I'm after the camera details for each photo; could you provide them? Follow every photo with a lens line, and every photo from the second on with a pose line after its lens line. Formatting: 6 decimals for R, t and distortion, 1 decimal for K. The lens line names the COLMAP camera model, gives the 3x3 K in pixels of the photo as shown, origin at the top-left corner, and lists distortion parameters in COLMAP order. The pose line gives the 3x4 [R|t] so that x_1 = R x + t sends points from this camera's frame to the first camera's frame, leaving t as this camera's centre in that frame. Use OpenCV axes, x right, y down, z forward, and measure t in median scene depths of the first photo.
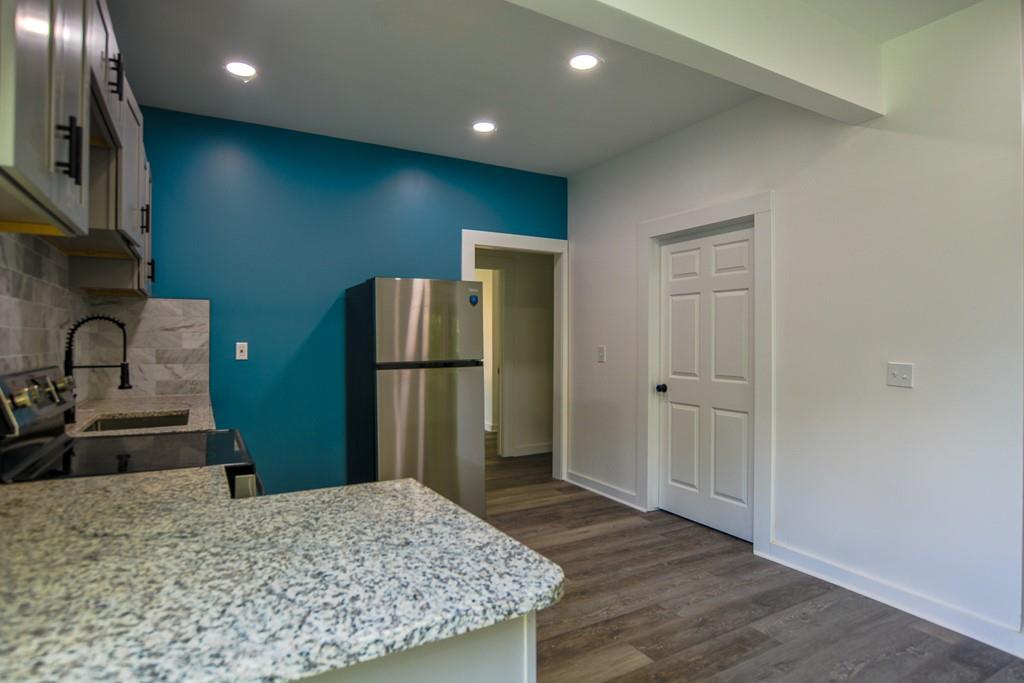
lens RADIAL K [[555.8, 0, 532.2], [0, 555.8, 339.3], [0, 0, 1]] dist [-0.019679, -0.000940]
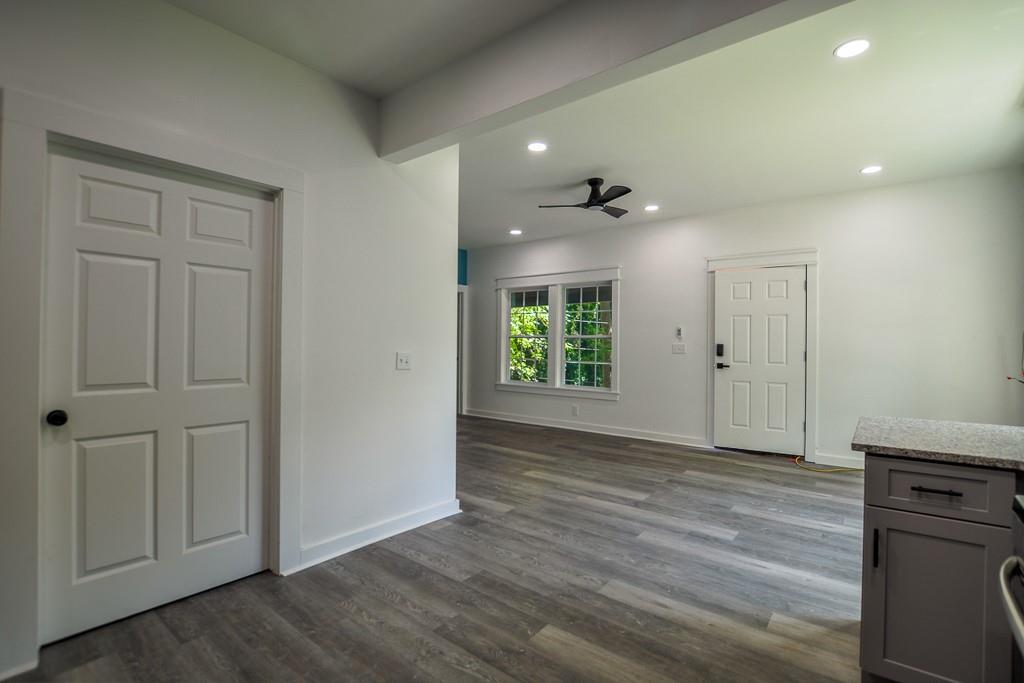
lens RADIAL K [[499.7, 0, 506.4], [0, 499.7, 339.6], [0, 0, 1]] dist [-0.031917, 0.000544]
pose [[-0.350506, -0.014189, 0.936453, -0.415832], [-0.014165, 0.999851, 0.009848, 0.001416], [-0.936453, -0.009813, -0.350655, 0.884752]]
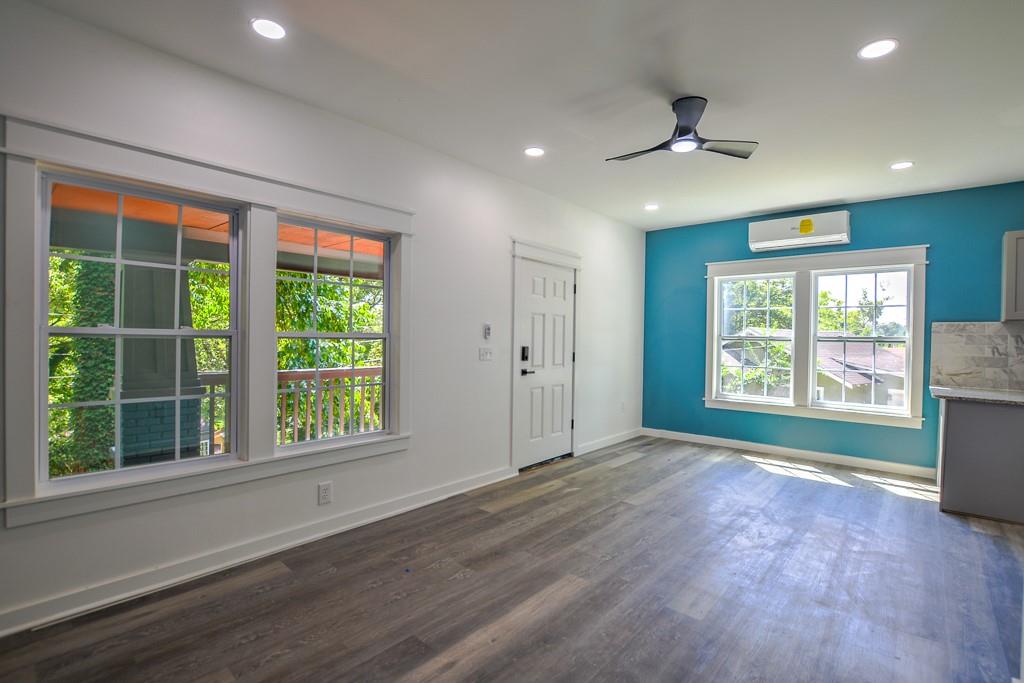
lens RADIAL K [[460.1, 0, 526.2], [0, 460.1, 347.9], [0, 0, 1]] dist [-0.023300, -0.001219]
pose [[-0.949066, -0.022407, -0.314279, 1.148721], [-0.026796, 0.999594, 0.009652, 0.013419], [0.313935, 0.017582, -0.949282, 0.858656]]
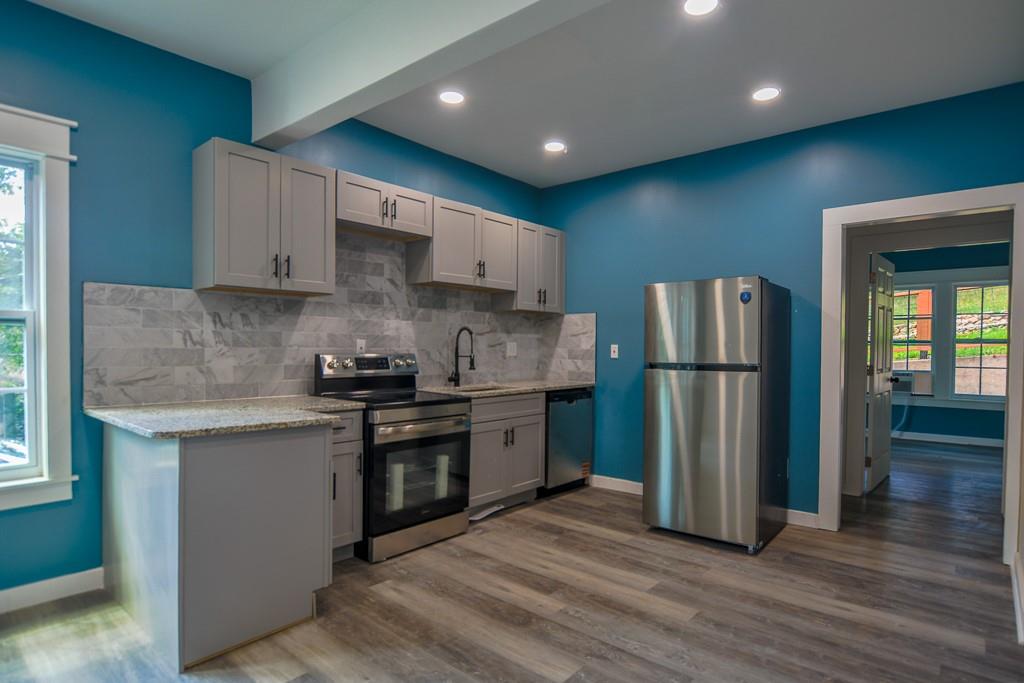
lens RADIAL K [[554.6, 0, 518.9], [0, 554.6, 353.2], [0, 0, 1]] dist [-0.014712, -0.000318]
pose [[0.328760, 0.013788, -0.944313, 0.656474], [-0.004637, 0.999905, 0.012985, 0.010350], [0.944402, 0.000110, 0.328792, 0.388692]]
